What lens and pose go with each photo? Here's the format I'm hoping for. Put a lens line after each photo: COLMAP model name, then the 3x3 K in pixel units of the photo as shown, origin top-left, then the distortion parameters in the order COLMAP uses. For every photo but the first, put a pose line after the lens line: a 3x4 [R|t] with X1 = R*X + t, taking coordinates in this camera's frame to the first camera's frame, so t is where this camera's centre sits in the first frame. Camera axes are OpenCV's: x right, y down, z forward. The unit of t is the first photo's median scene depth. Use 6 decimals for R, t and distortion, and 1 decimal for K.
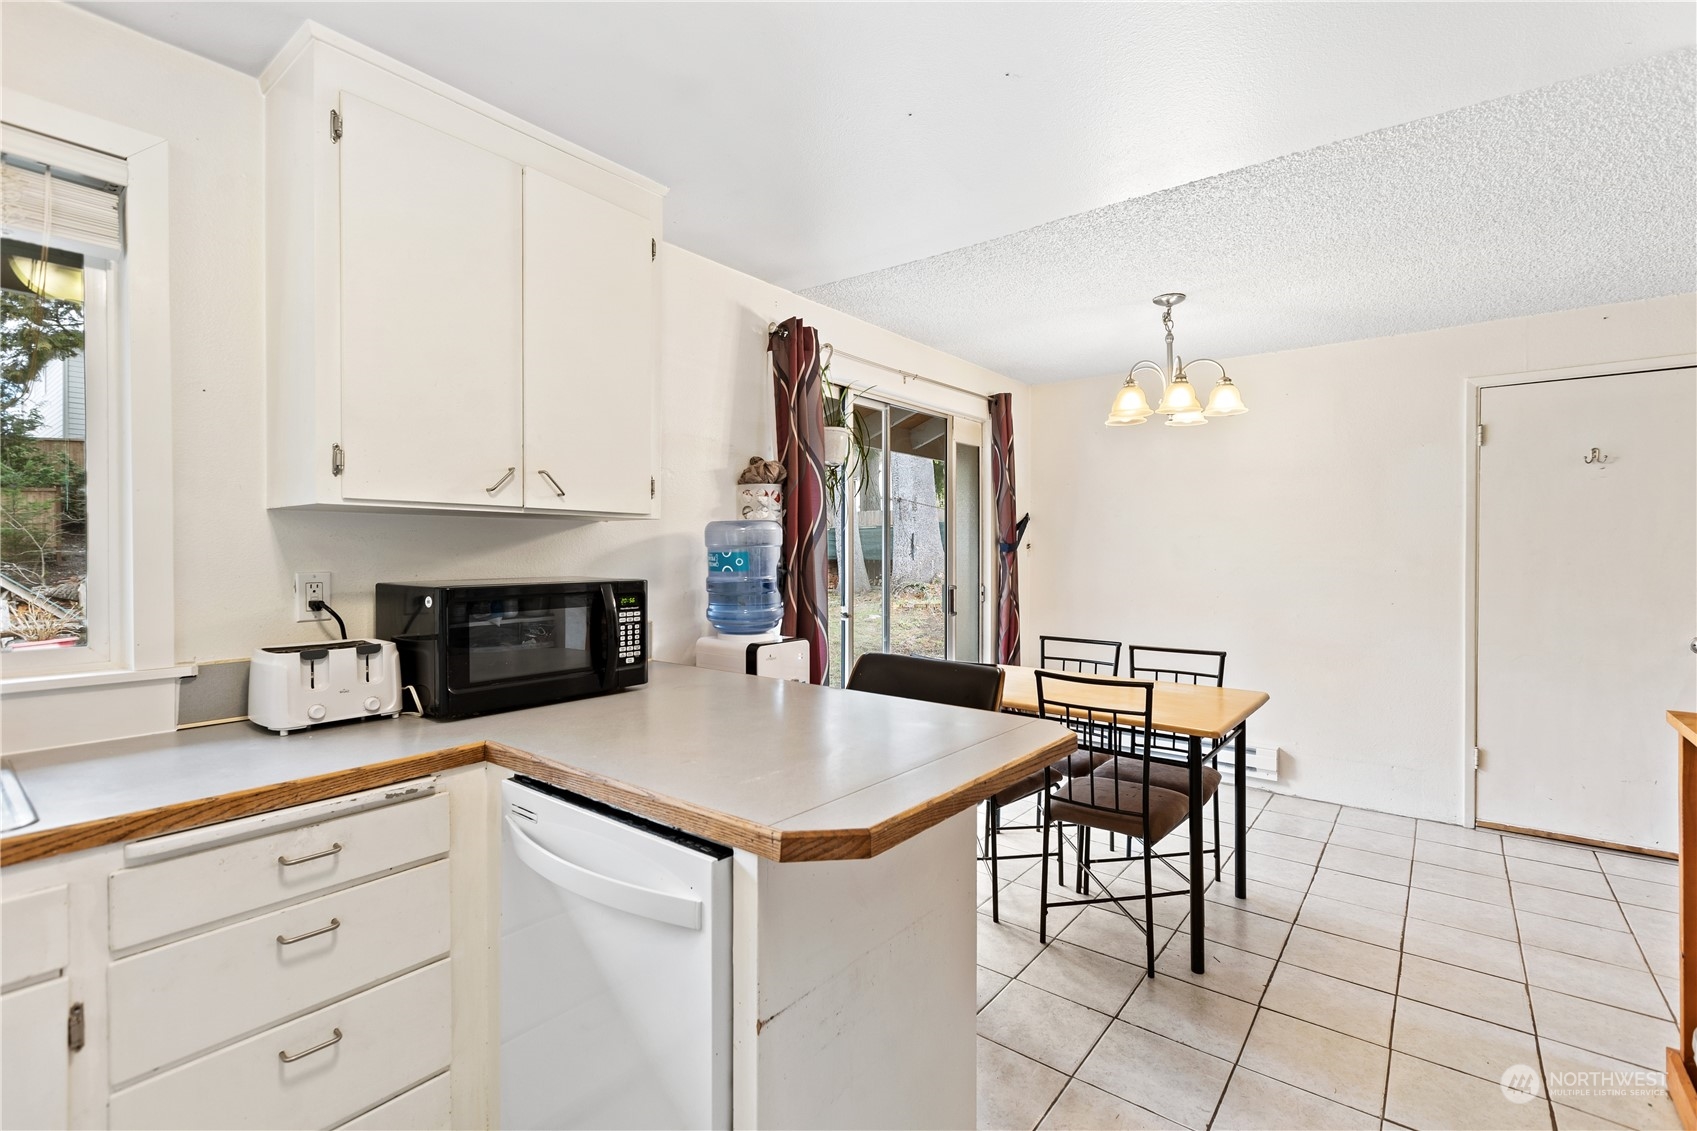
lens RADIAL K [[754.0, 0, 847.3], [0, 754.0, 553.9], [0, 0, 1]] dist [0.002905, -0.001605]
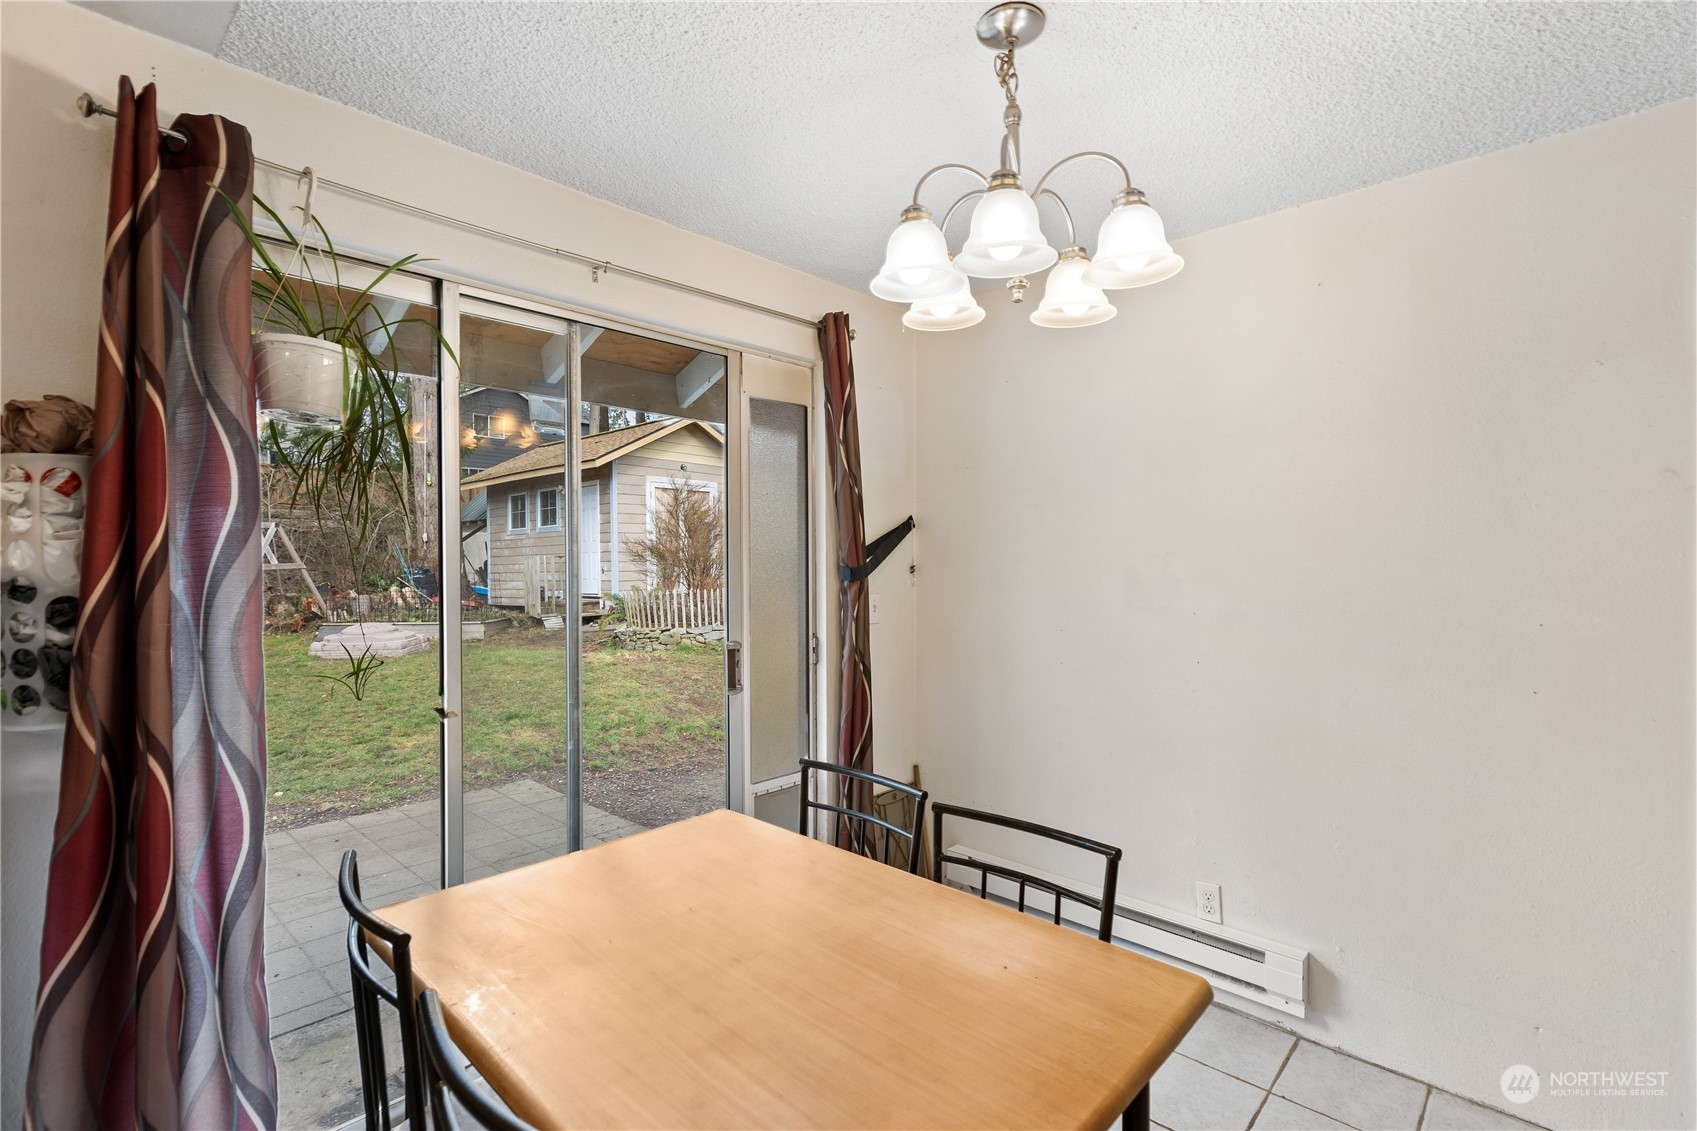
lens RADIAL K [[806.1, 0, 840.9], [0, 806.1, 568.1], [0, 0, 1]] dist [-0.006948, 0.000001]
pose [[0.997540, -0.009432, -0.069465, 0.289653], [0.009705, 0.999946, 0.003598, -0.017841], [0.069428, -0.004263, 0.997578, 0.421881]]
